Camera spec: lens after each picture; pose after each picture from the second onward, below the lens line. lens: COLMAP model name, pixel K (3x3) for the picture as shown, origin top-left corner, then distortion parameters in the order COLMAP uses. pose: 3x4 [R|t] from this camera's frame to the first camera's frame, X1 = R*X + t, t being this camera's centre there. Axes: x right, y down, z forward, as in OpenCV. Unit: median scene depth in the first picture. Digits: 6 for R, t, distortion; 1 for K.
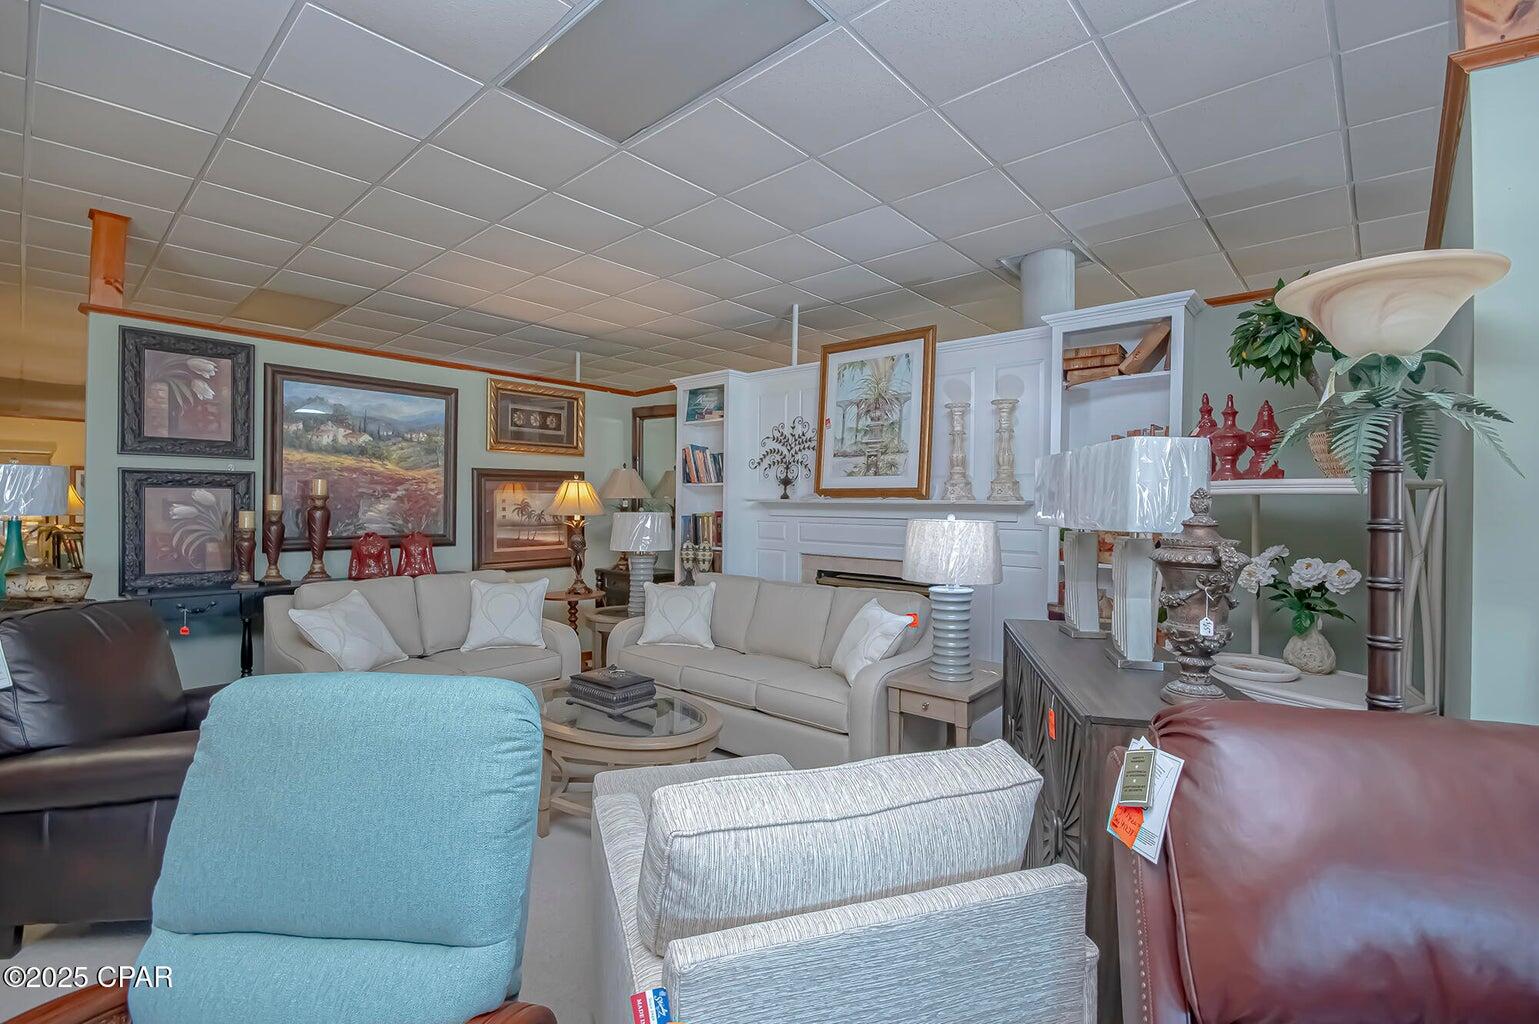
lens RADIAL K [[674.9, 0, 775.6], [0, 674.9, 508.5], [0, 0, 1]] dist [0.006686, -0.007757]
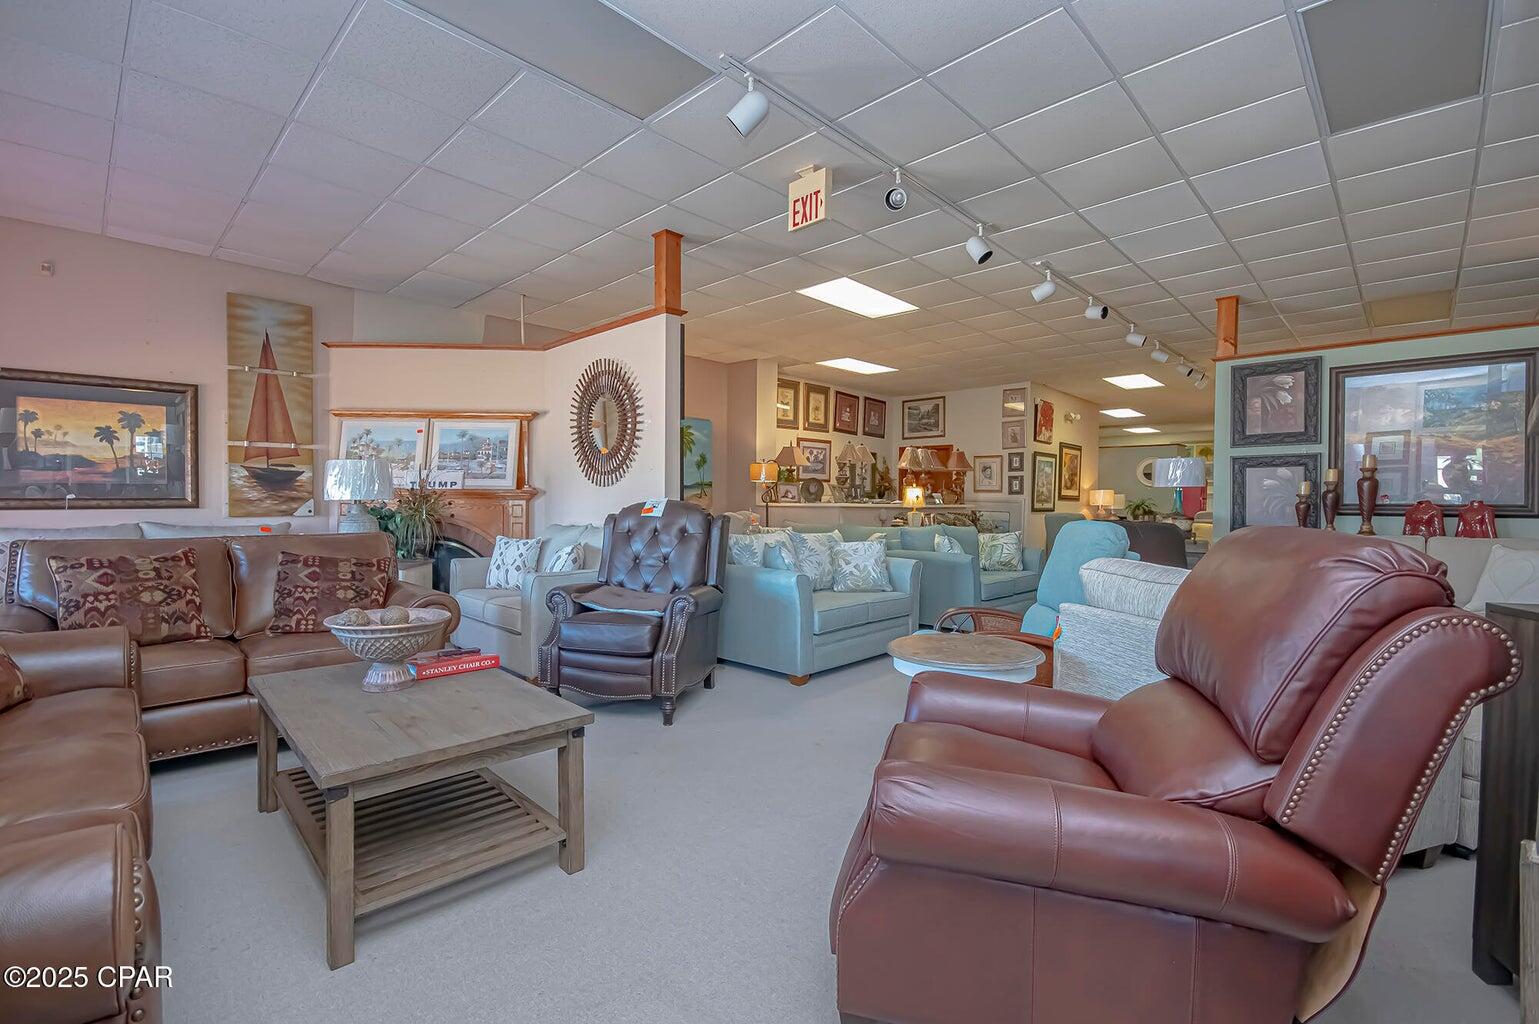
lens RADIAL K [[674.9, 0, 771.4], [0, 674.9, 507.0], [0, 0, 1]] dist [0.006686, -0.007757]
pose [[-0.039704, -0.002752, -0.999208, 0.558199], [-0.011932, 0.999926, -0.002280, 0.064208], [0.999140, 0.011832, -0.039734, -0.007503]]
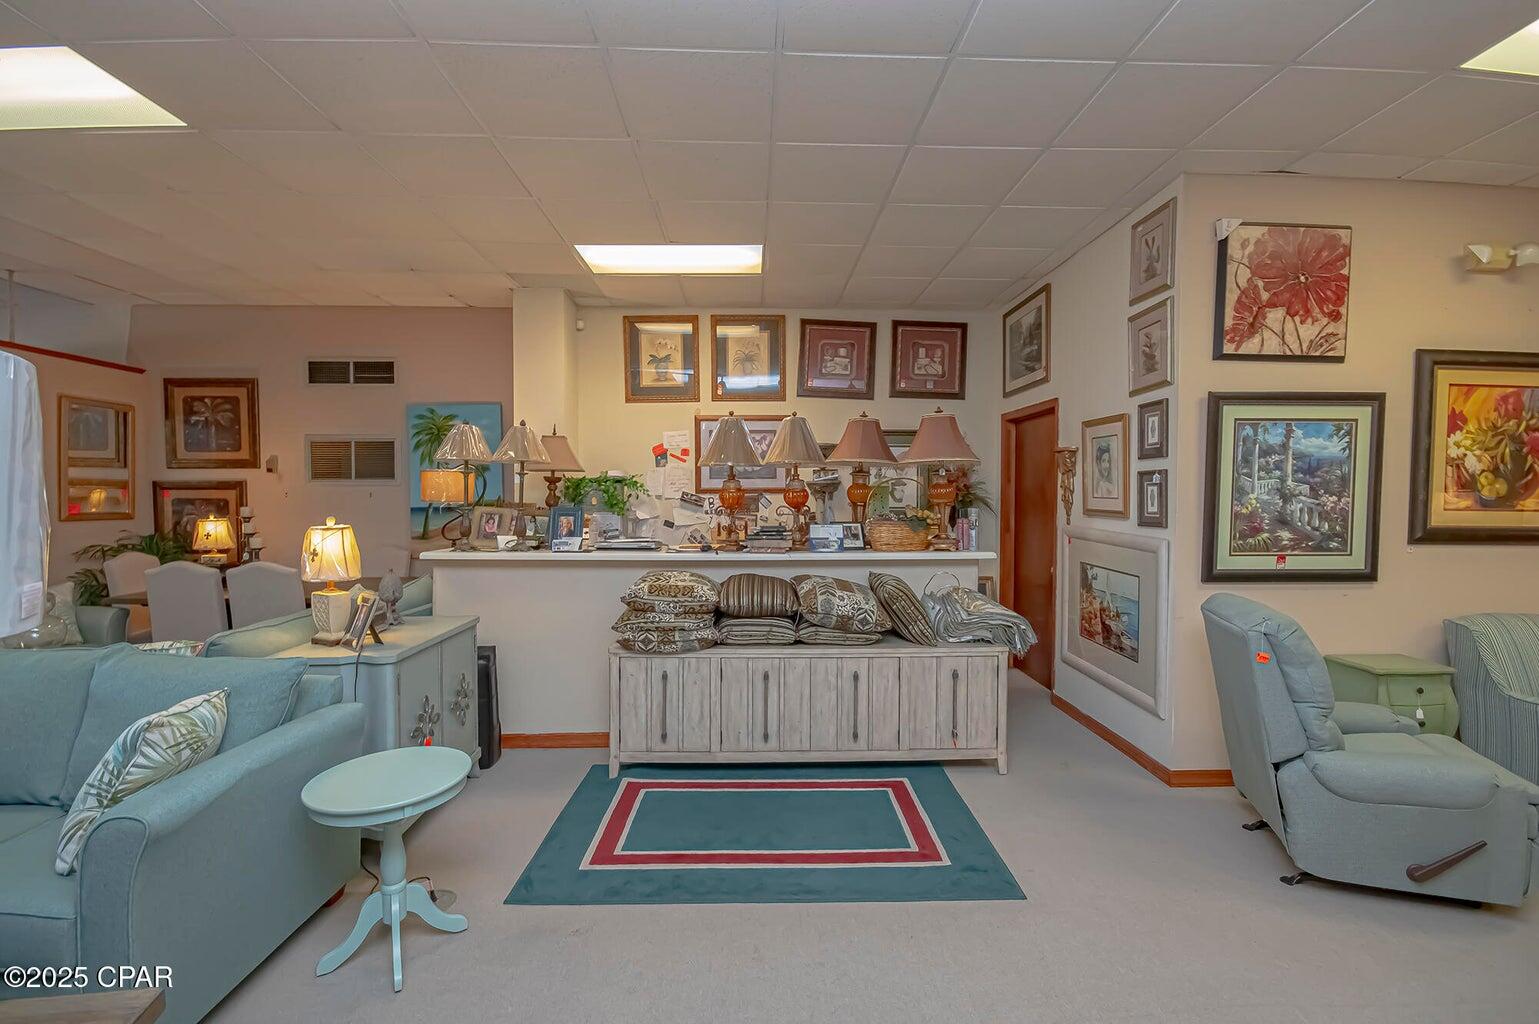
lens RADIAL K [[674.9, 0, 774.4], [0, 674.9, 509.5], [0, 0, 1]] dist [0.006686, -0.007757]
pose [[-0.720693, 0.005289, -0.693234, -0.978944], [-0.009270, 0.999808, 0.017266, -0.026215], [0.693192, 0.018870, -0.720505, 1.027209]]
